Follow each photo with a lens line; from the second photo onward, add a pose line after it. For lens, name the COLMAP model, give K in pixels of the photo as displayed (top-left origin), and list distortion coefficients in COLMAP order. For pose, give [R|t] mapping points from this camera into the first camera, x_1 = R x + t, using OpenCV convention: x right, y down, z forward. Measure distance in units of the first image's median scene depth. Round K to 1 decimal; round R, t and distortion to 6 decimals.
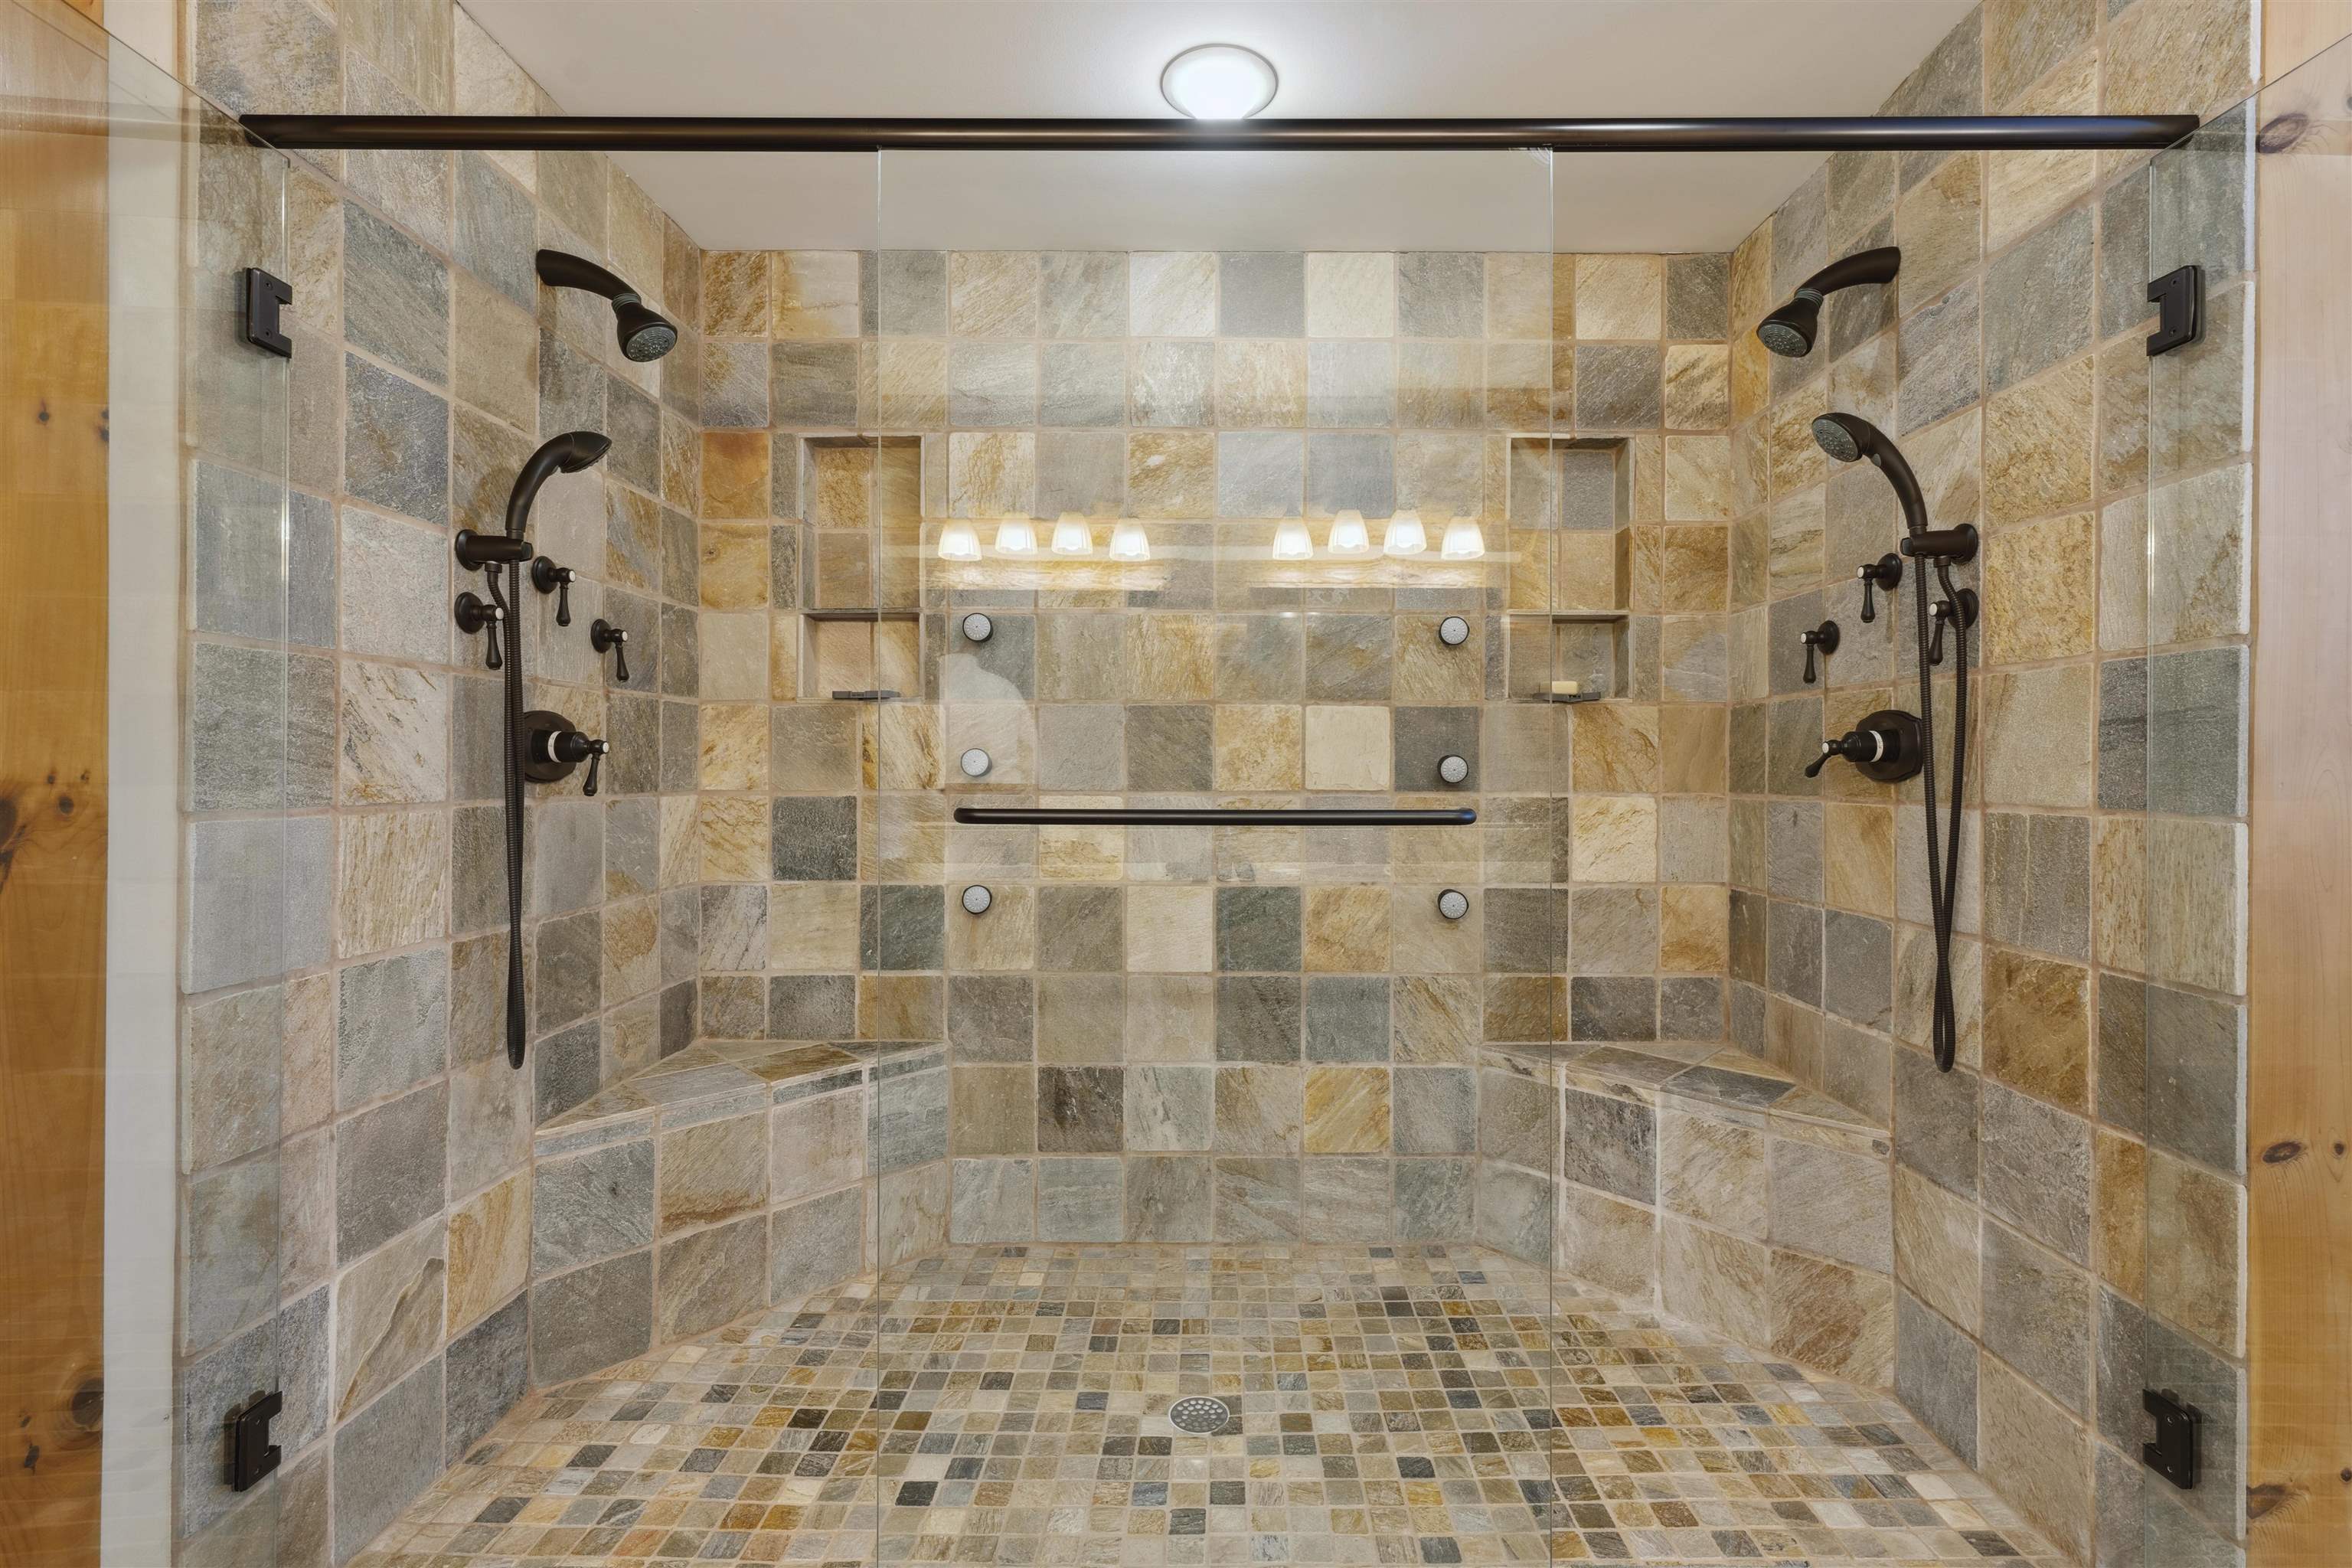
lens RADIAL K [[1063.6, 0, 1175.3], [0, 1063.6, 773.2], [0, 0, 1]] dist [0.009912, 0.000214]
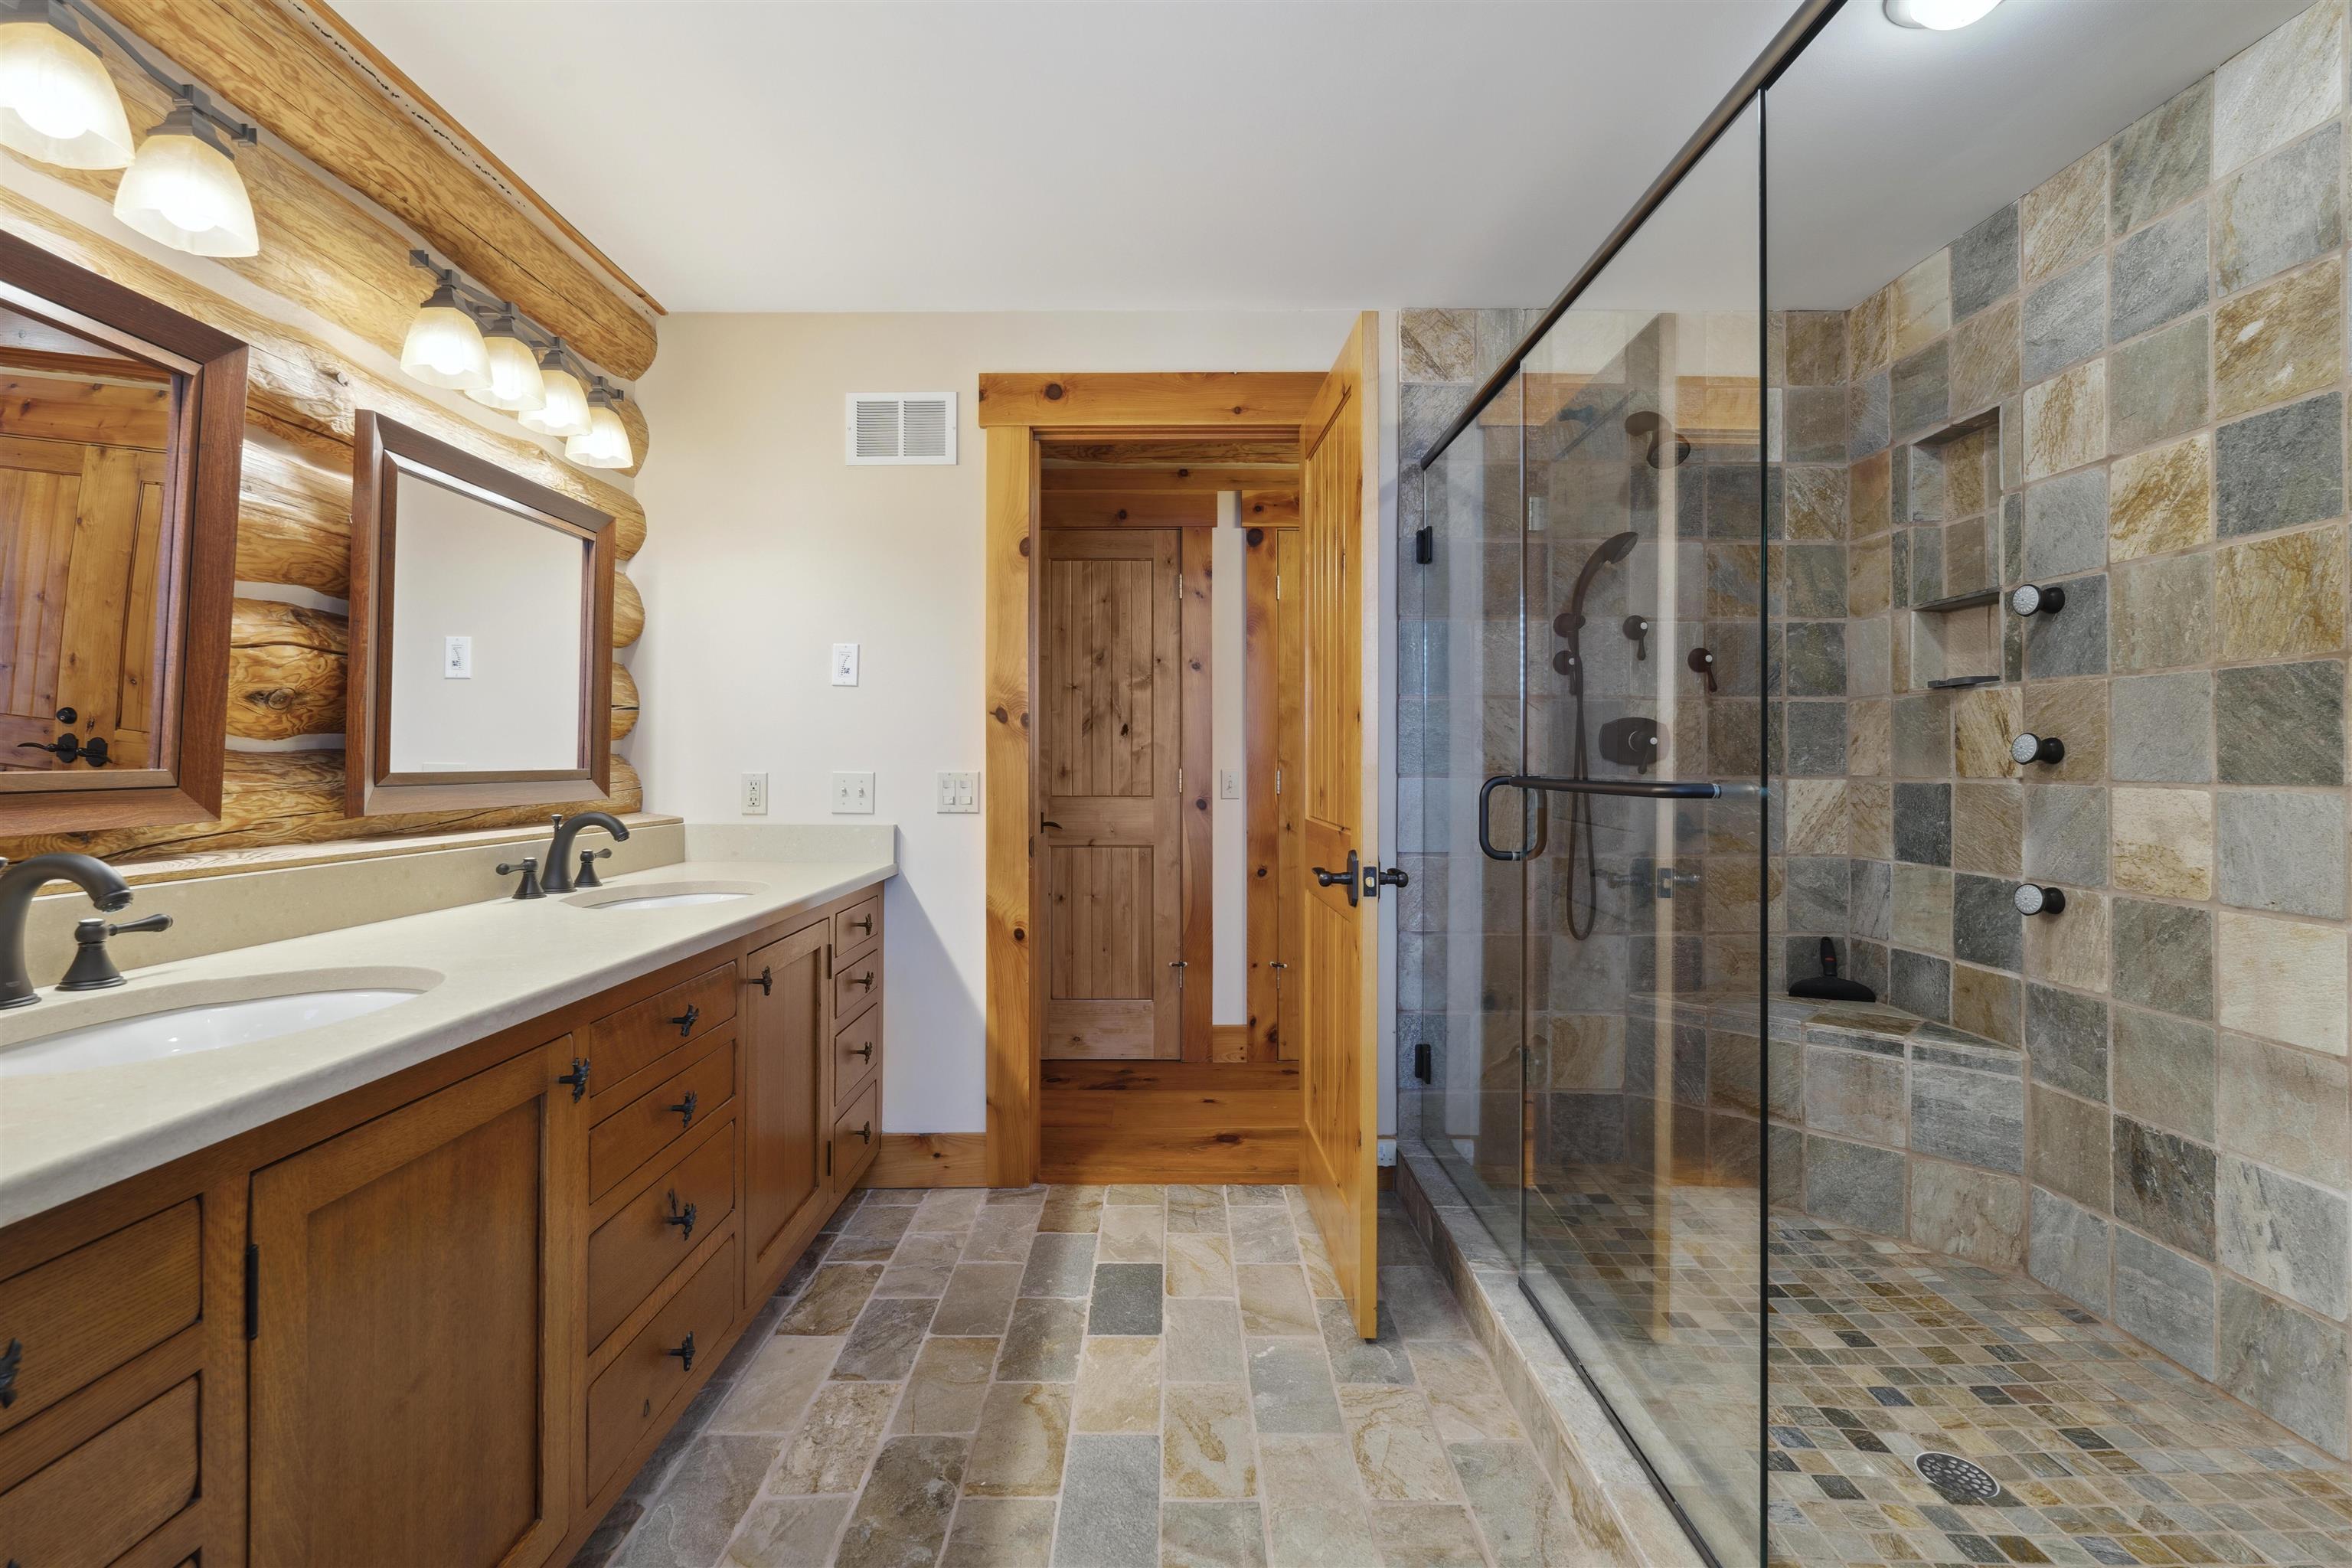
lens RADIAL K [[1063.6, 0, 1172.0], [0, 1063.6, 763.3], [0, 0, 1]] dist [0.009912, 0.000214]
pose [[0.009656, 0.000844, -0.999953, 0.705059], [-0.007876, 0.999969, 0.000768, 0.007357], [0.999922, 0.007869, 0.009662, 0.254014]]
